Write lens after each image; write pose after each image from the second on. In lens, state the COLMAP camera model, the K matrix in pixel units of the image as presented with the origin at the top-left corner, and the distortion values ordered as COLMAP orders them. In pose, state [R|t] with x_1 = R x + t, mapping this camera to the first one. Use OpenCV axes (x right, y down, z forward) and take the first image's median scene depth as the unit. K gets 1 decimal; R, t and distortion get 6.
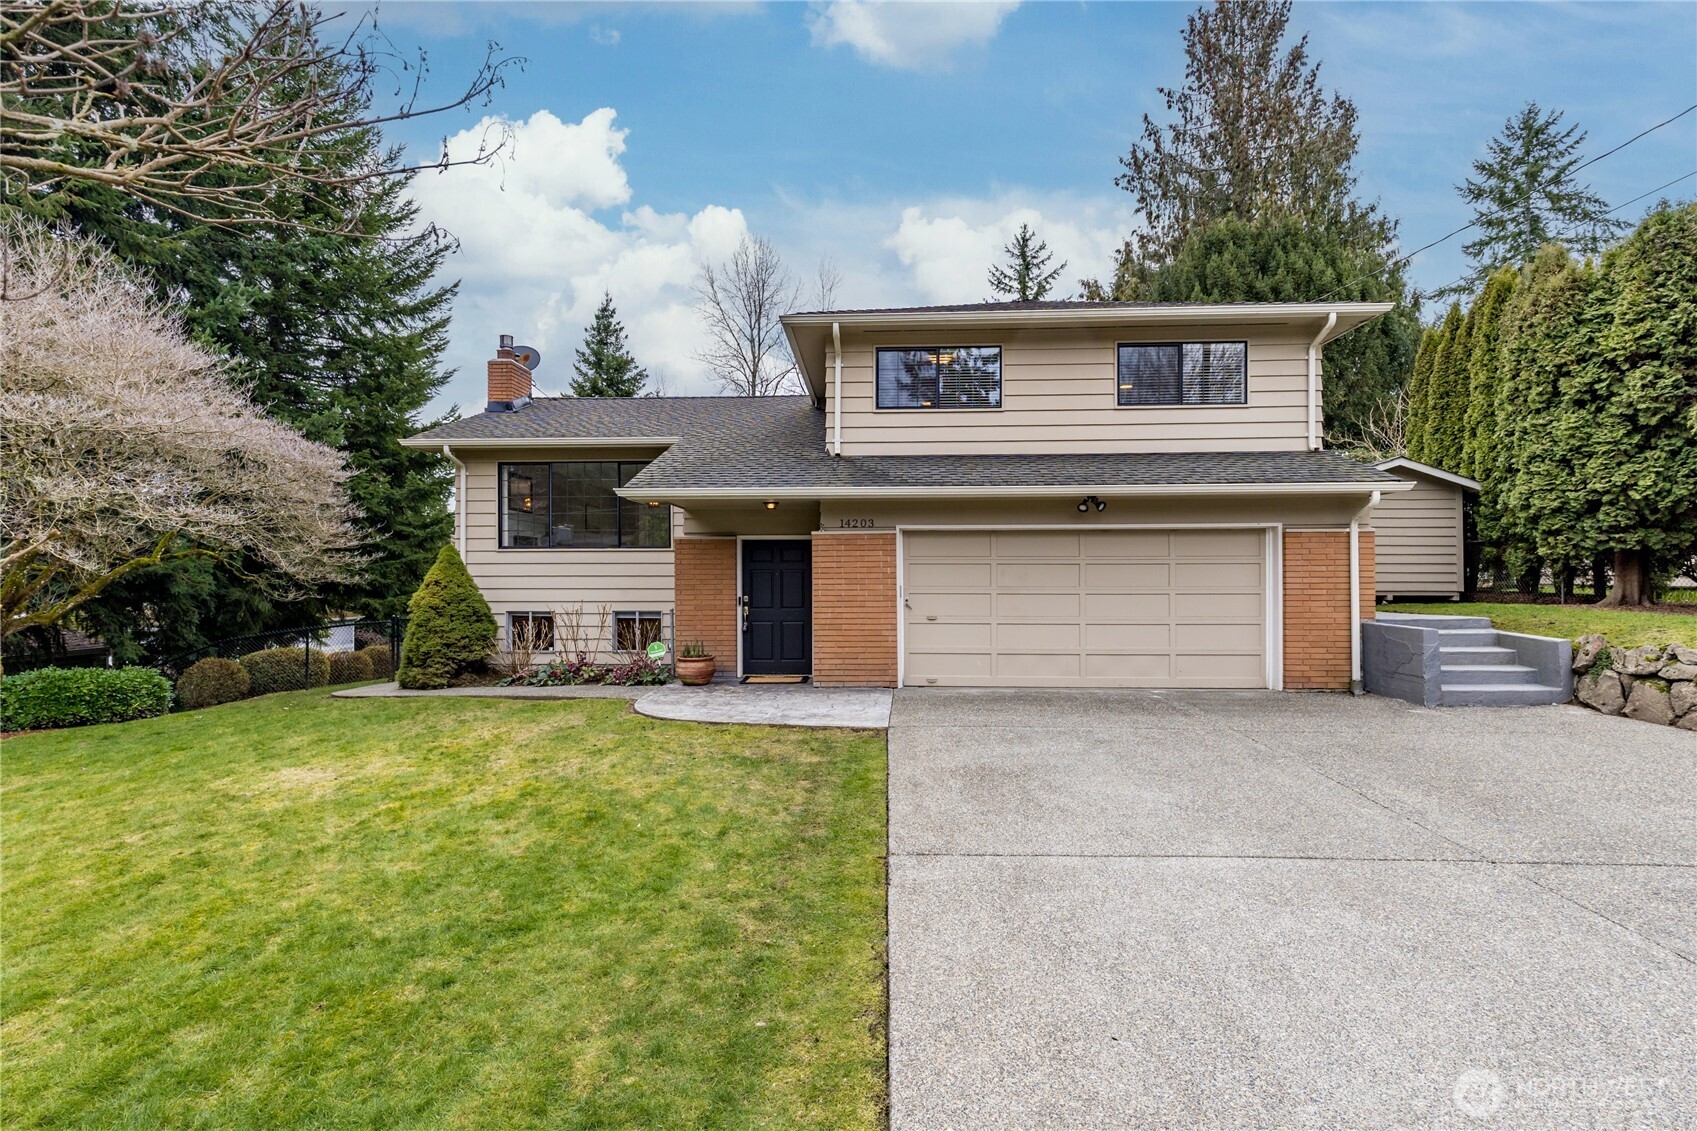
lens RADIAL K [[782.0, 0, 846.3], [0, 782.0, 571.5], [0, 0, 1]] dist [0.010440, -0.002288]
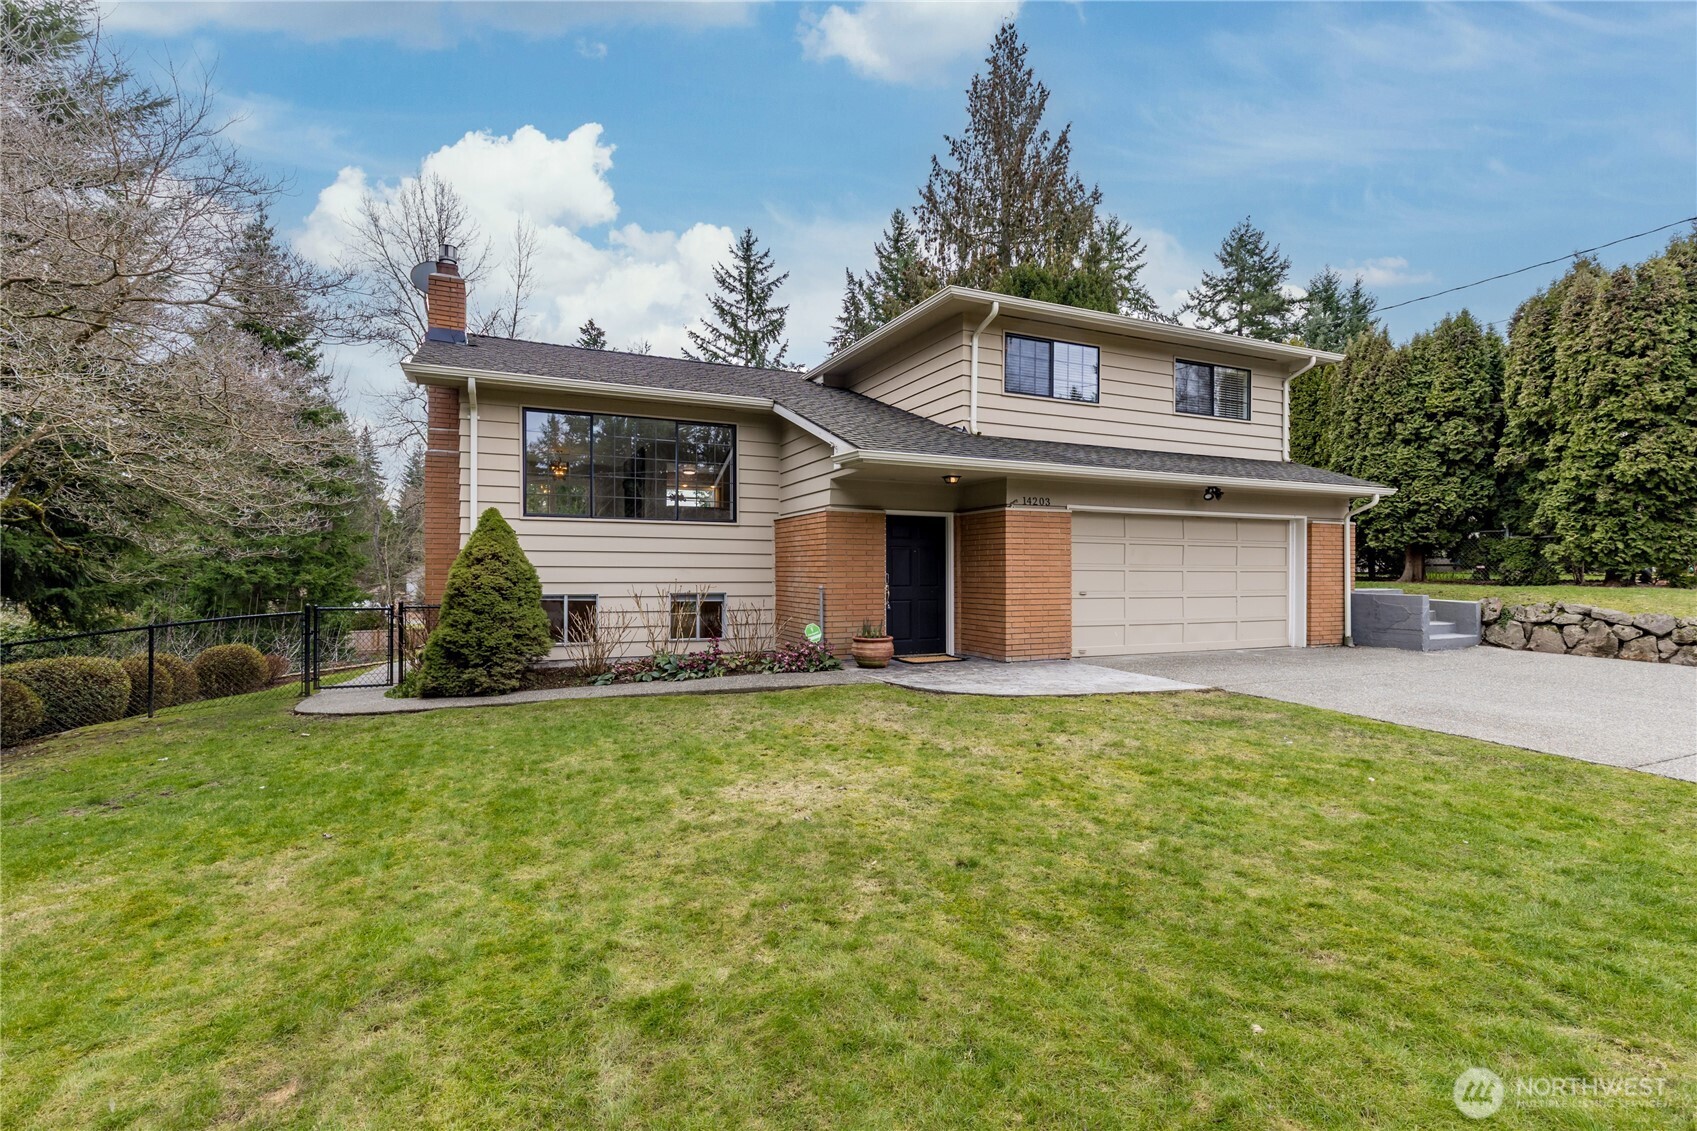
lens RADIAL K [[760.0, 0, 861.8], [0, 760.0, 575.2], [0, 0, 1]] dist [0.006916, -0.000914]
pose [[0.895855, 0.002022, 0.444342, -0.606357], [-0.007367, 0.999920, 0.010303, 0.025471], [-0.444286, -0.012504, 0.895798, 0.194214]]
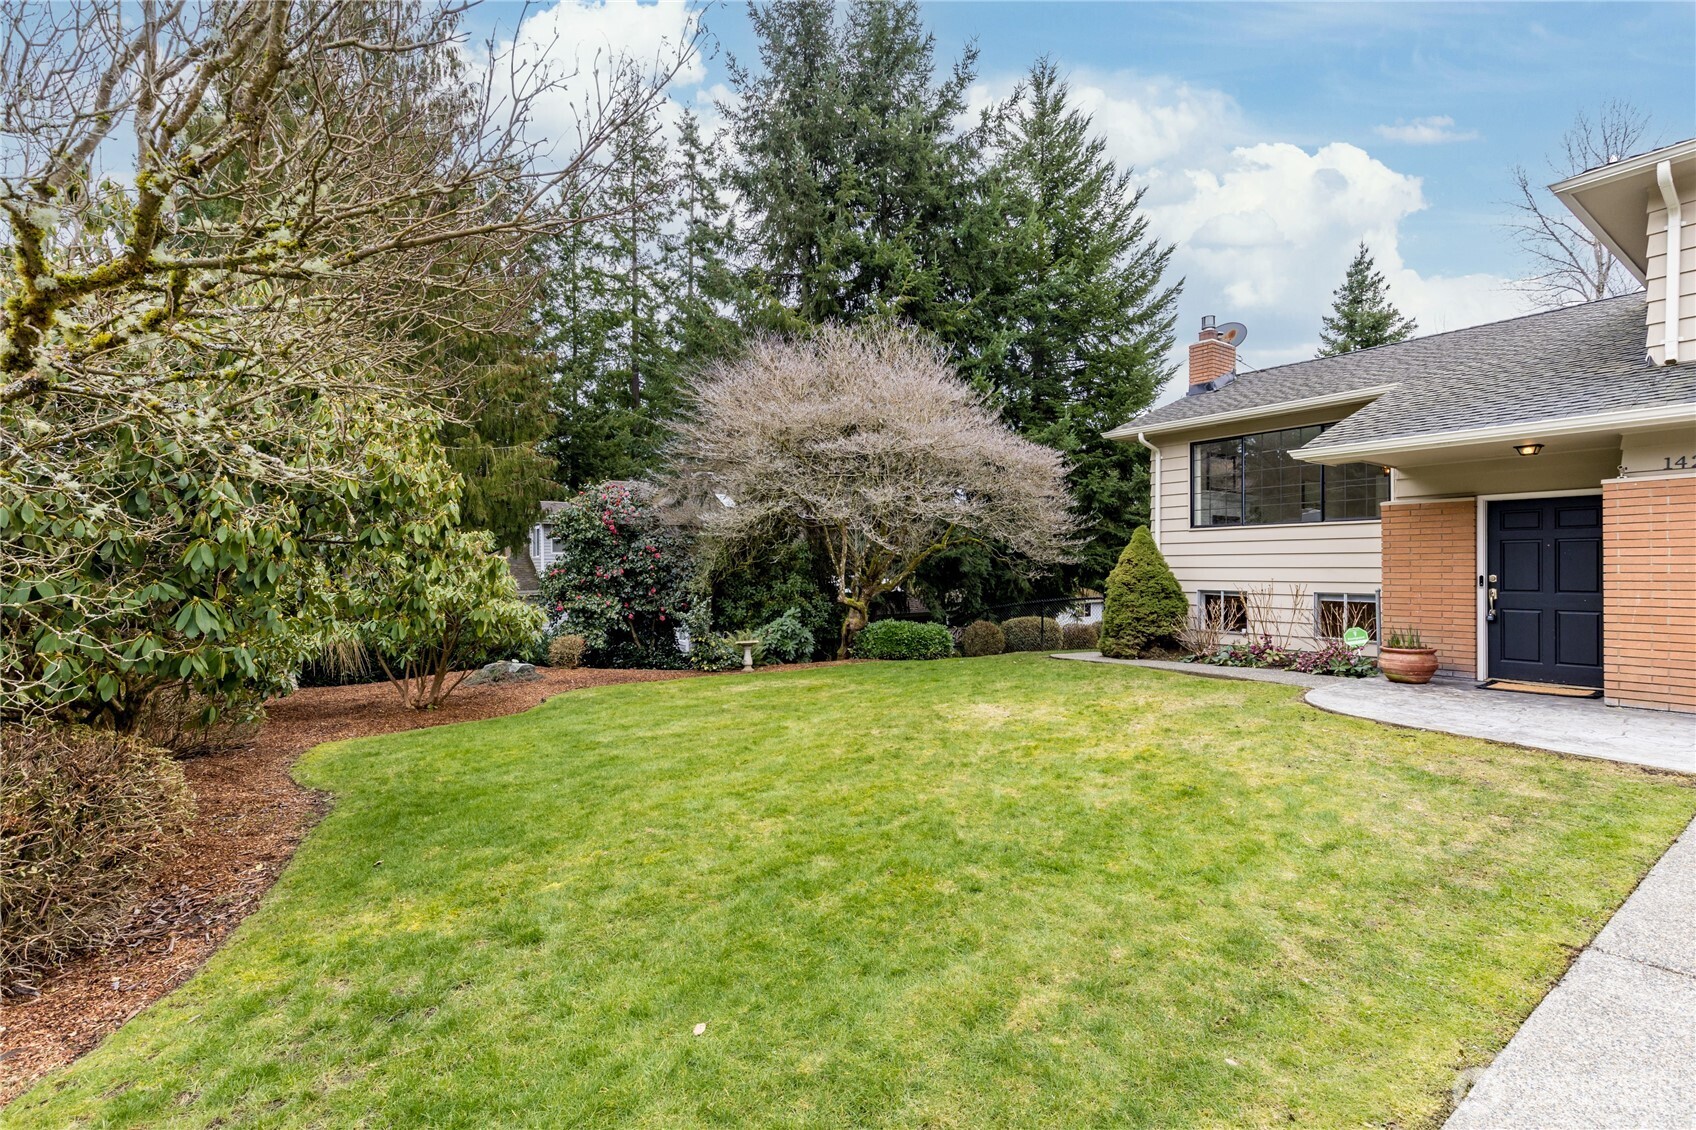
lens RADIAL K [[759.5, 0, 855.4], [0, 759.5, 570.0], [0, 0, 1]] dist [0.006916, -0.000914]
pose [[0.624858, 0.002370, -0.780734, 0.067635], [0.006311, 0.999947, 0.008087, 0.018100], [0.780713, -0.009981, 0.624811, 0.059072]]
